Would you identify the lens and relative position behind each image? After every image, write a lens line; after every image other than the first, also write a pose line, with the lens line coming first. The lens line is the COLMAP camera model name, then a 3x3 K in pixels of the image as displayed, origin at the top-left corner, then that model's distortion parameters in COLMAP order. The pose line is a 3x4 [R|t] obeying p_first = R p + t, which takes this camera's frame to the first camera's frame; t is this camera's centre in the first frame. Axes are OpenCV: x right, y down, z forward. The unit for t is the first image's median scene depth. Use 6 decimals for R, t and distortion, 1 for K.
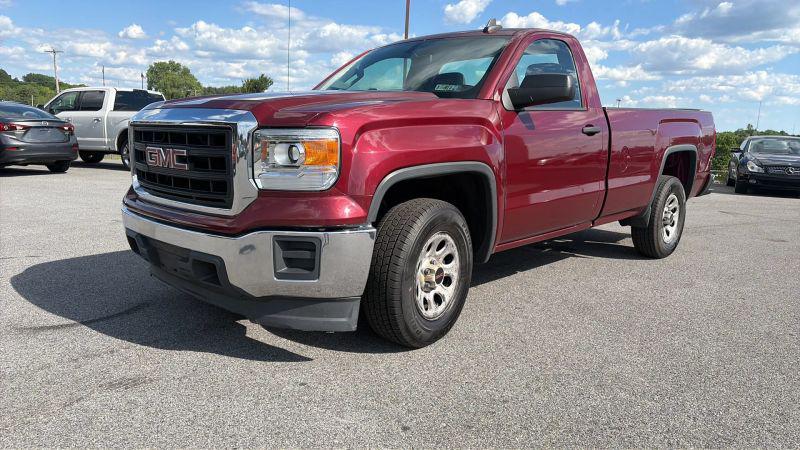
lens RADIAL K [[577.7, 0, 400.0], [0, 577.7, 225.0], [0, 0, 1]] dist [0.055560, -0.055660]
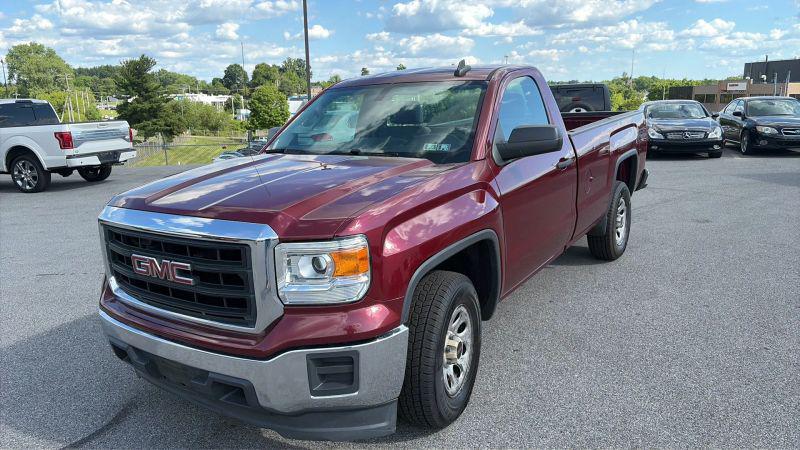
lens RADIAL K [[576.8, 0, 397.5], [0, 576.8, 222.8], [0, 0, 1]] dist [0.053195, -0.055709]
pose [[0.983358, -0.102704, 0.149863, -0.163432], [0.094683, 0.993714, 0.059725, -0.199480], [-0.155055, -0.044542, 0.986901, 0.050954]]
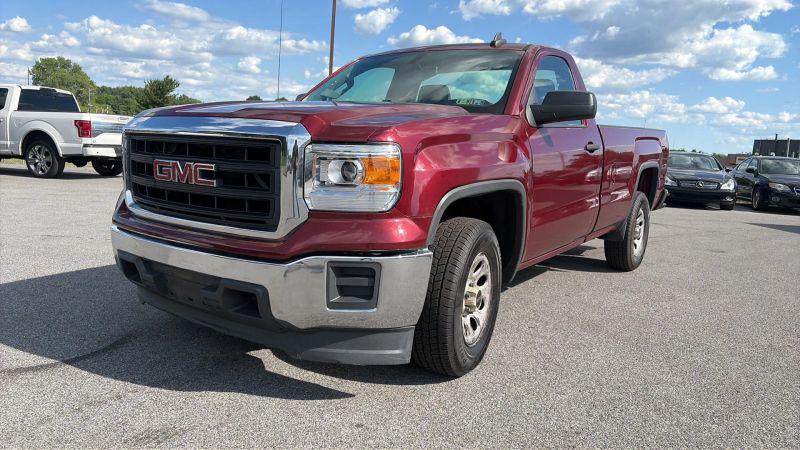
lens RADIAL K [[578.8, 0, 402.5], [0, 578.8, 222.2], [0, 0, 1]] dist [0.054663, -0.059886]
pose [[0.987508, -0.000818, 0.157568, -0.208010], [0.003752, 0.999825, -0.018327, -0.021487], [-0.157526, 0.018689, 0.987338, 0.077282]]
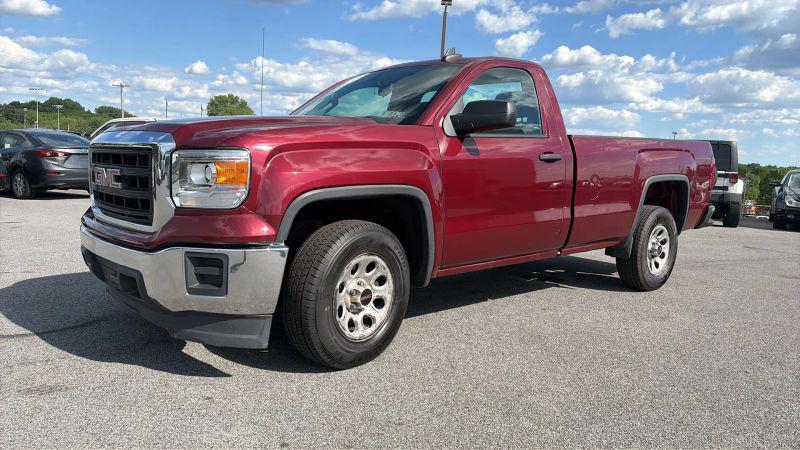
lens RADIAL K [[576.8, 0, 397.5], [0, 576.8, 222.8], [0, 0, 1]] dist [0.053195, -0.055709]
pose [[0.996049, 0.018146, -0.086930, 0.210028], [-0.022990, 0.998219, -0.055042, 0.012674], [0.085776, 0.056824, 0.994693, -0.002453]]
